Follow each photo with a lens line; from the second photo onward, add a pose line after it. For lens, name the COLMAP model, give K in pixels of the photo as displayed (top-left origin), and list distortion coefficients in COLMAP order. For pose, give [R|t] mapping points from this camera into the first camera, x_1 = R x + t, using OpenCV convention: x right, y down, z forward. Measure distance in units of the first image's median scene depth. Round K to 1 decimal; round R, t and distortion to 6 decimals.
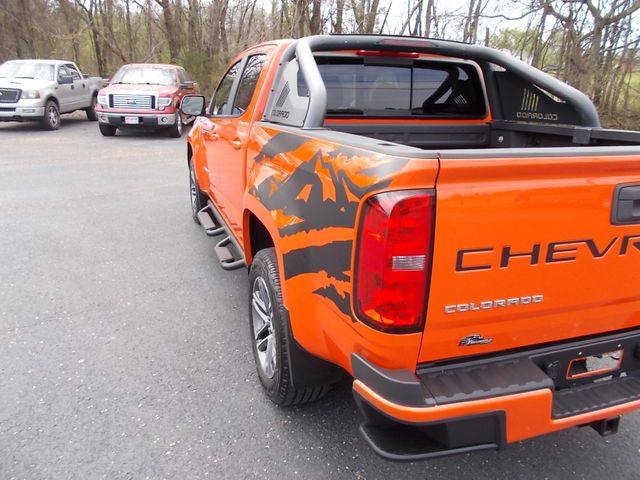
lens RADIAL K [[496.4, 0, 324.5], [0, 496.4, 238.5], [0, 0, 1]] dist [-0.004795, -0.004645]
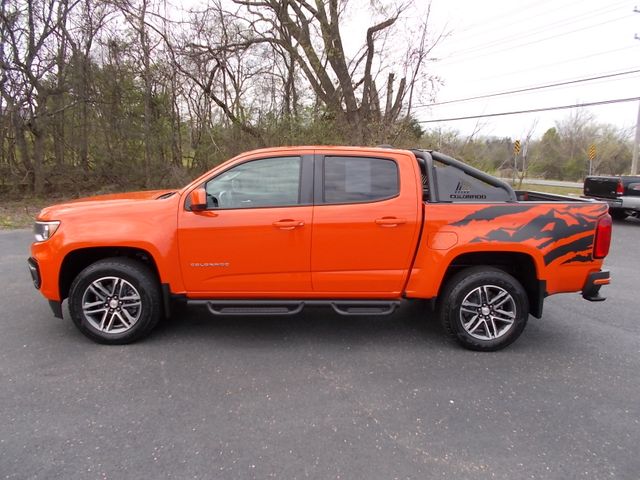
lens RADIAL K [[496.4, 0, 324.5], [0, 496.4, 238.5], [0, 0, 1]] dist [-0.004795, -0.004645]
pose [[0.308924, -0.169765, 0.935813, -3.041658], [0.260543, 0.961407, 0.088399, -0.615485], [-0.914704, 0.216510, 0.341232, 1.361598]]
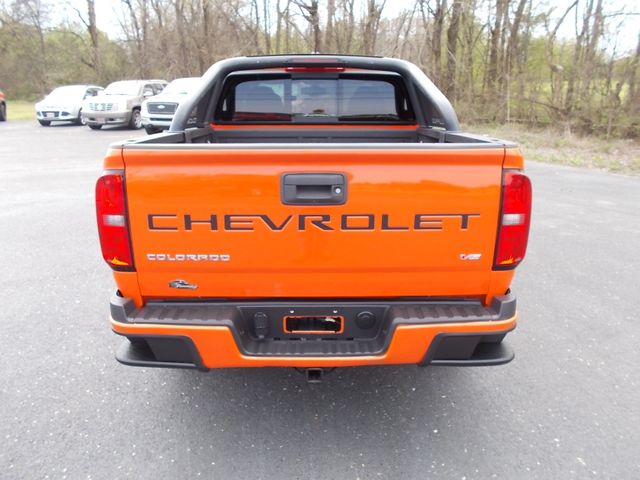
lens RADIAL K [[496.4, 0, 324.5], [0, 496.4, 238.5], [0, 0, 1]] dist [-0.004795, -0.004645]
pose [[0.943551, 0.066906, -0.324399, 1.047730], [-0.073109, 0.997300, -0.006956, 0.057083], [0.323057, 0.030280, 0.945895, -0.154302]]
